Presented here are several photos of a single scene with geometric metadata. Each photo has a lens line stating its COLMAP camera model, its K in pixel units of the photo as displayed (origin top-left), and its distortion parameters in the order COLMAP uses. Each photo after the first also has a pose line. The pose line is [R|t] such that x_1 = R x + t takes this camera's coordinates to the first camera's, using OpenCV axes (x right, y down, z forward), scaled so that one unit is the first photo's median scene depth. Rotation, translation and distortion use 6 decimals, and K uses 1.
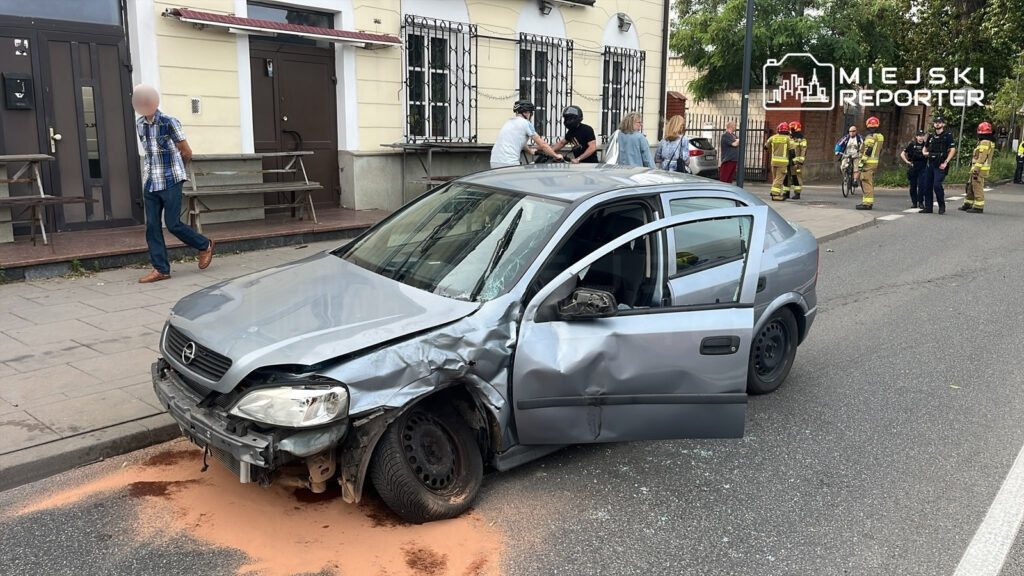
lens RADIAL K [[811.3, 0, 515.3], [0, 811.3, 293.3], [0, 0, 1]] dist [0.024780, -0.031960]
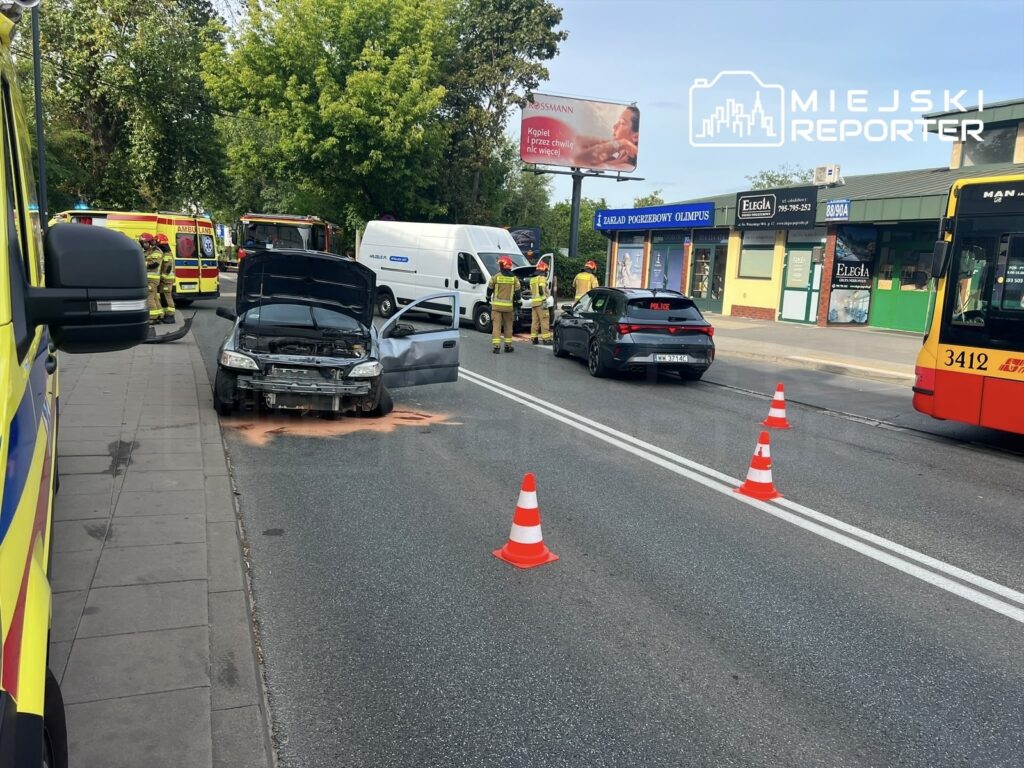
lens RADIAL K [[767.6, 0, 519.1], [0, 767.6, 382.7], [0, 0, 1]] dist [0.043246, -0.001124]
pose [[0.447502, -0.126378, 0.885308, -0.805784], [0.136474, 0.988020, 0.072056, 0.021474], [-0.883808, 0.088576, 0.459388, -0.176731]]
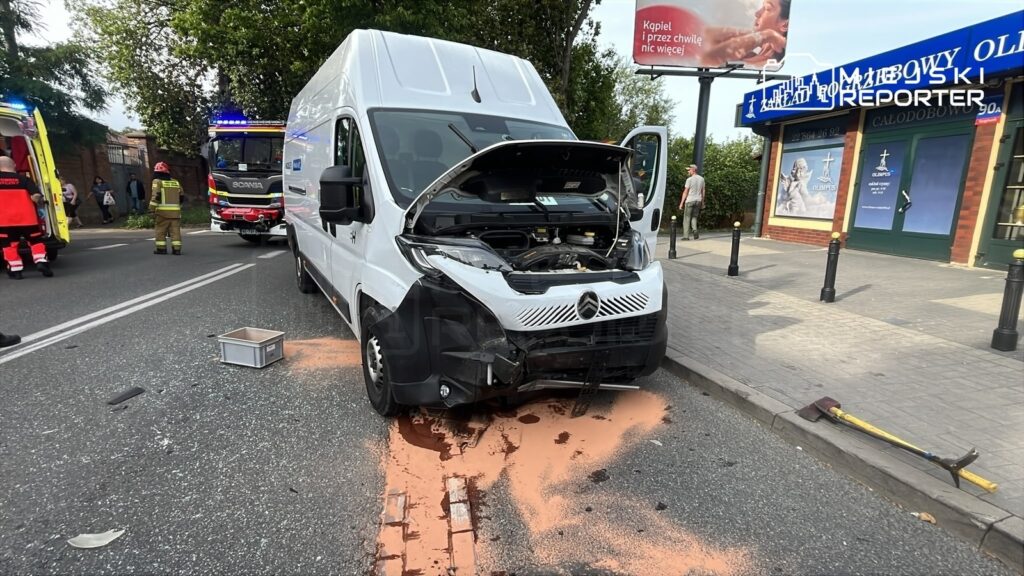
lens RADIAL K [[469.4, 0, 507.8], [0, 469.4, 288.4], [0, 0, 1]] dist [-0.001357, -0.000050]
pose [[0.683205, -0.140438, 0.716595, 0.950274], [0.133655, 0.988804, 0.066358, -0.076778], [-0.717891, 0.050440, 0.694326, 0.593901]]
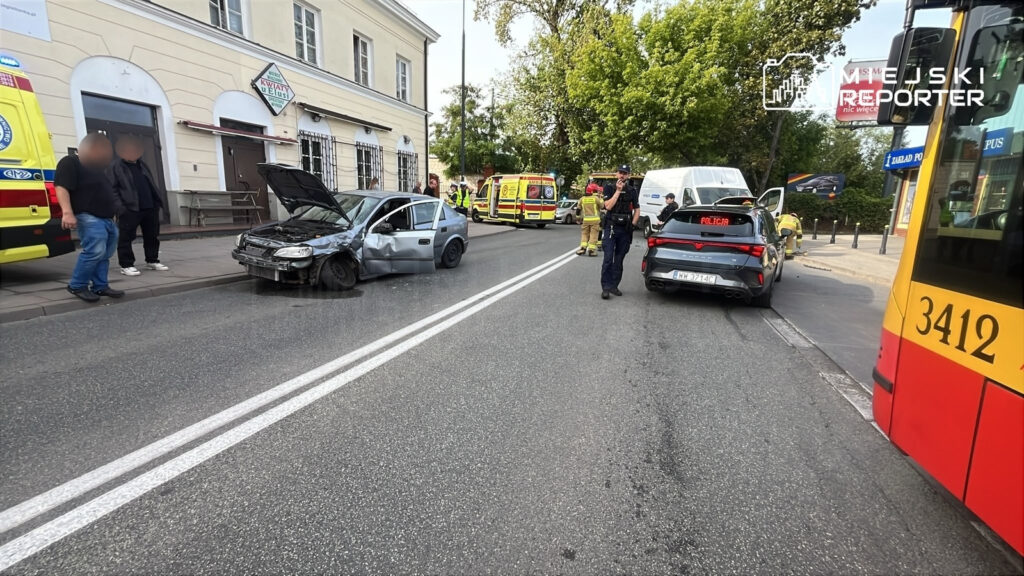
lens RADIAL K [[433.2, 0, 512.5], [0, 433.2, 290.0], [0, 0, 1]] dist [-0.006951, -0.000248]
pose [[0.940951, -0.048115, 0.335106, -0.012738], [0.043702, 0.998830, 0.020702, 0.103102], [-0.335711, -0.004834, 0.941953, -0.339632]]
